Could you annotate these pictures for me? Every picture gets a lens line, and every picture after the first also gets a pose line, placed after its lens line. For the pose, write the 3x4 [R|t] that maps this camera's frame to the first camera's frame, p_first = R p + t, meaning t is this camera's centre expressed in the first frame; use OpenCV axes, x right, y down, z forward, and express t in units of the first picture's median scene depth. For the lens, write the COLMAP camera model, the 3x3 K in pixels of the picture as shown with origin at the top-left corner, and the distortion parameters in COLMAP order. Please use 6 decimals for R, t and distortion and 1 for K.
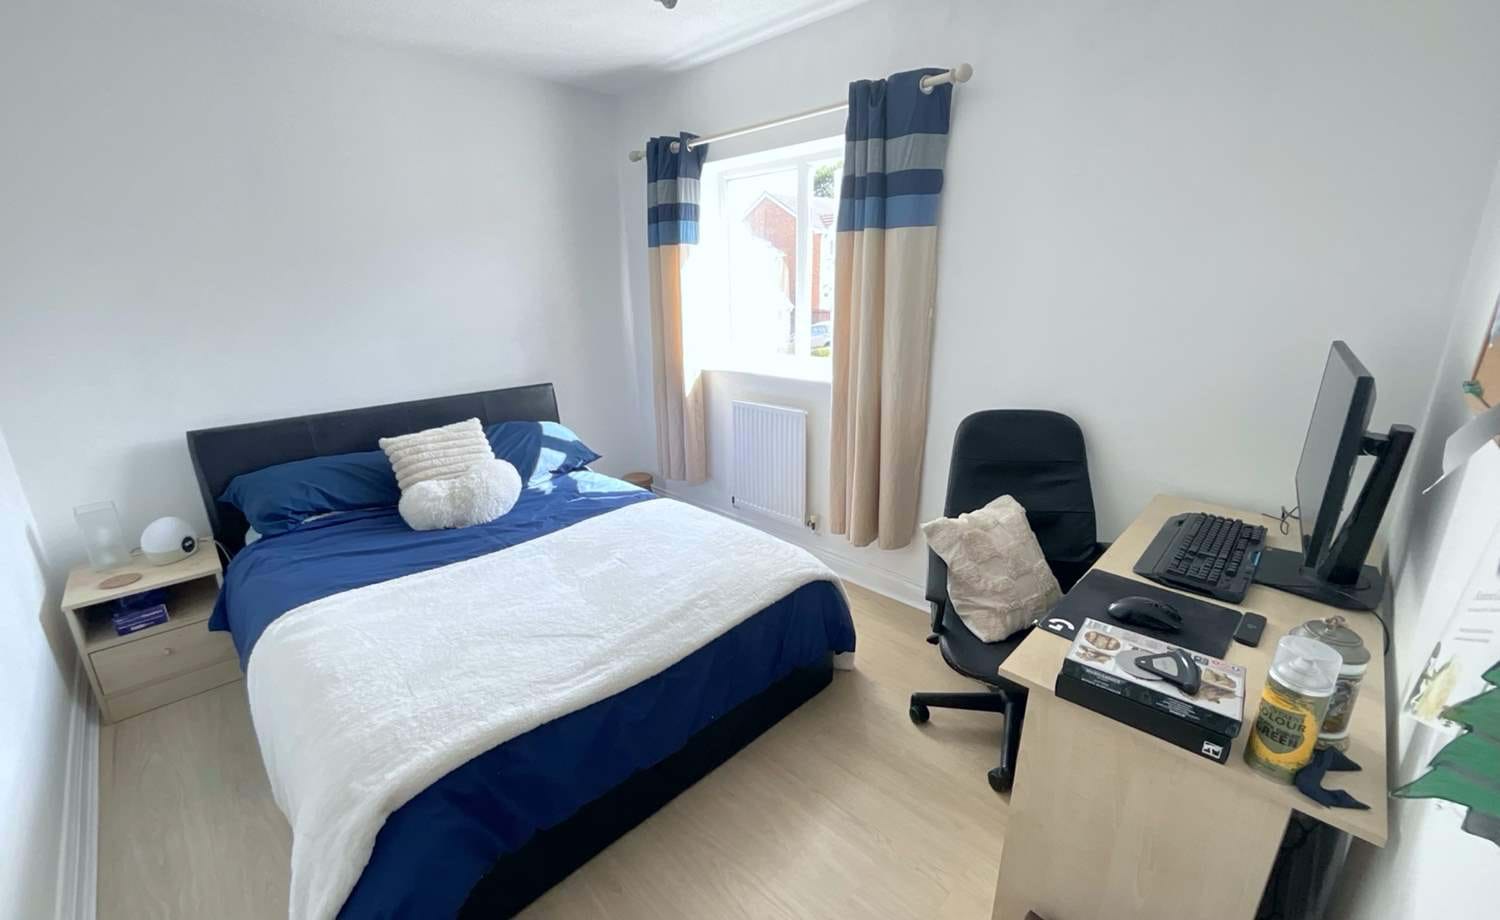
lens RADIAL K [[608.7, 0, 754.8], [0, 608.7, 459.3], [0, 0, 1]] dist [-0.003194, 0.000674]
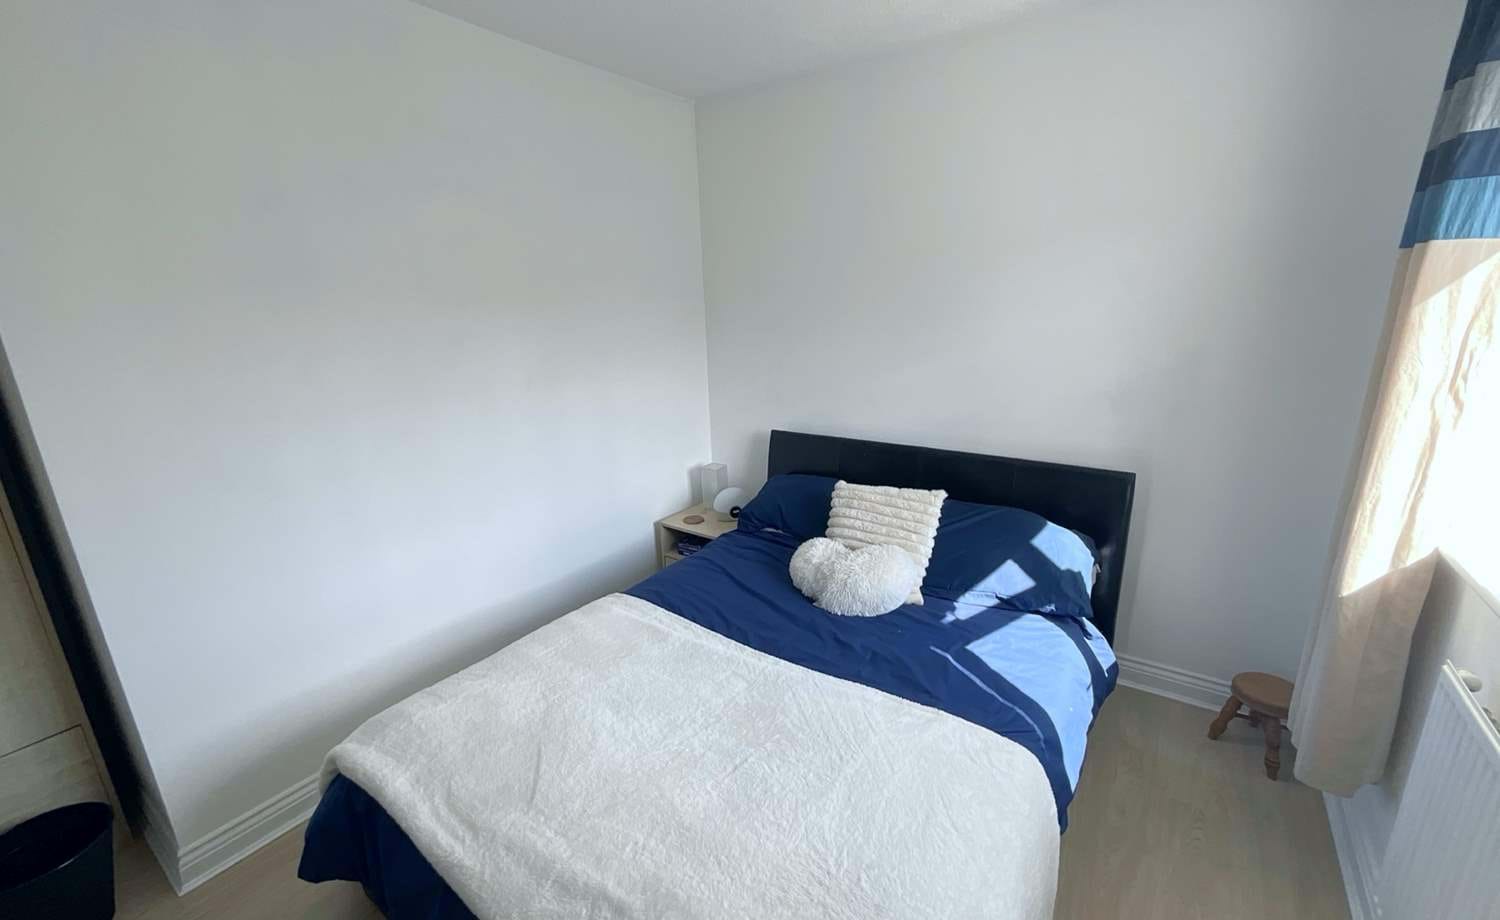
lens RADIAL K [[608.7, 0, 753.4], [0, 608.7, 466.1], [0, 0, 1]] dist [-0.003194, 0.000674]
pose [[0.174708, 0.277153, -0.944809, 0.264326], [-0.258027, 0.938919, 0.227713, -0.241322], [0.950210, 0.204003, 0.235550, 0.647799]]
